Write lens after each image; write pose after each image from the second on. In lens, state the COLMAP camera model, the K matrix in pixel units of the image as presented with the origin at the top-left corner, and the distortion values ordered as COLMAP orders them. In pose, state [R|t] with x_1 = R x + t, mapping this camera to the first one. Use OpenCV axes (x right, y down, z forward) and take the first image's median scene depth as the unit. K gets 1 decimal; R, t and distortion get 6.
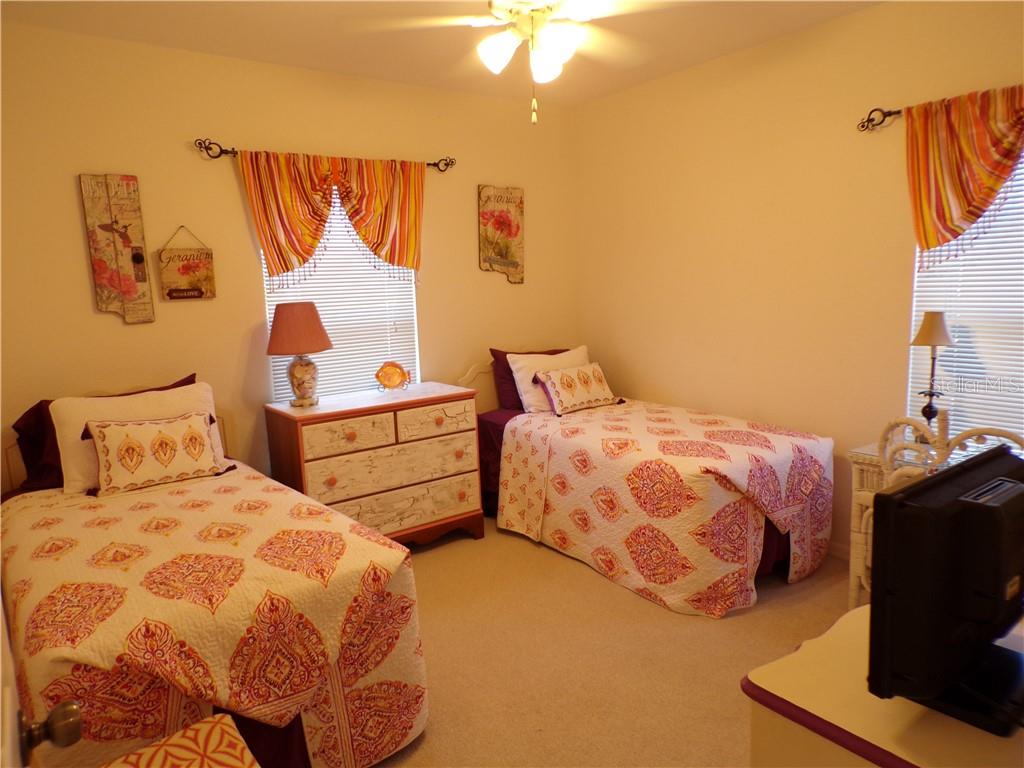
lens RADIAL K [[696.4, 0, 514.2], [0, 696.4, 386.8], [0, 0, 1]] dist [0.004625, 0.005125]
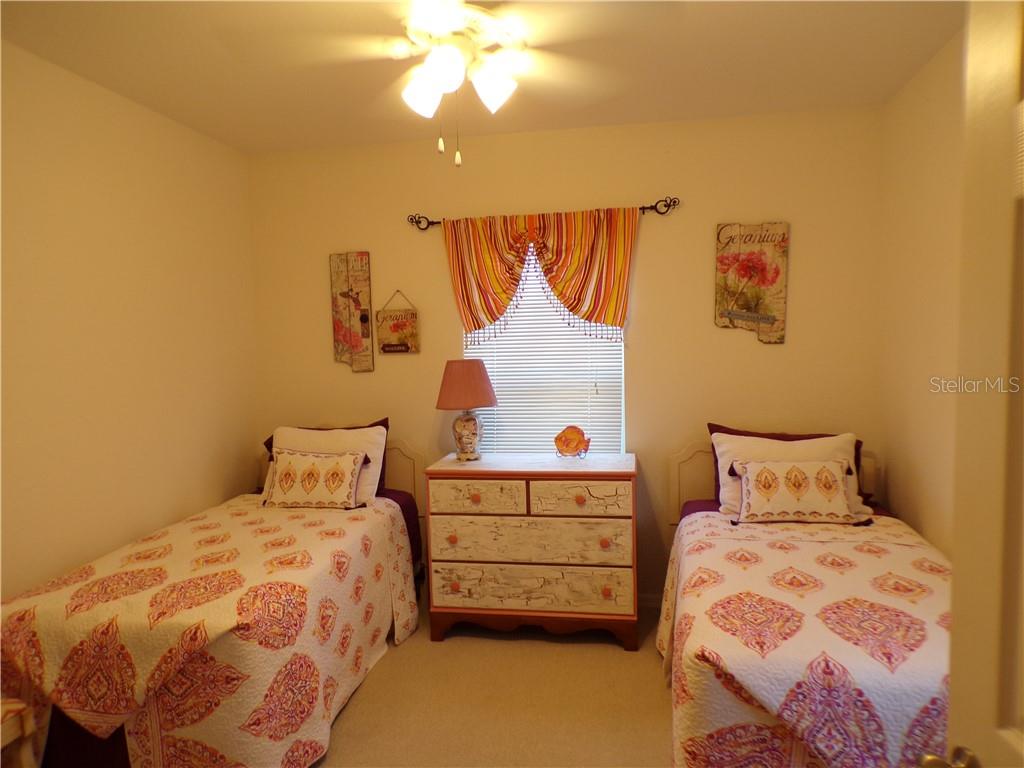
lens RADIAL K [[696.4, 0, 514.2], [0, 696.4, 386.8], [0, 0, 1]] dist [0.004625, 0.005125]
pose [[0.687572, 0.071602, -0.722577, 0.476082], [-0.112507, 0.993614, -0.008597, -0.078227], [0.717347, 0.087206, 0.691237, 0.331789]]
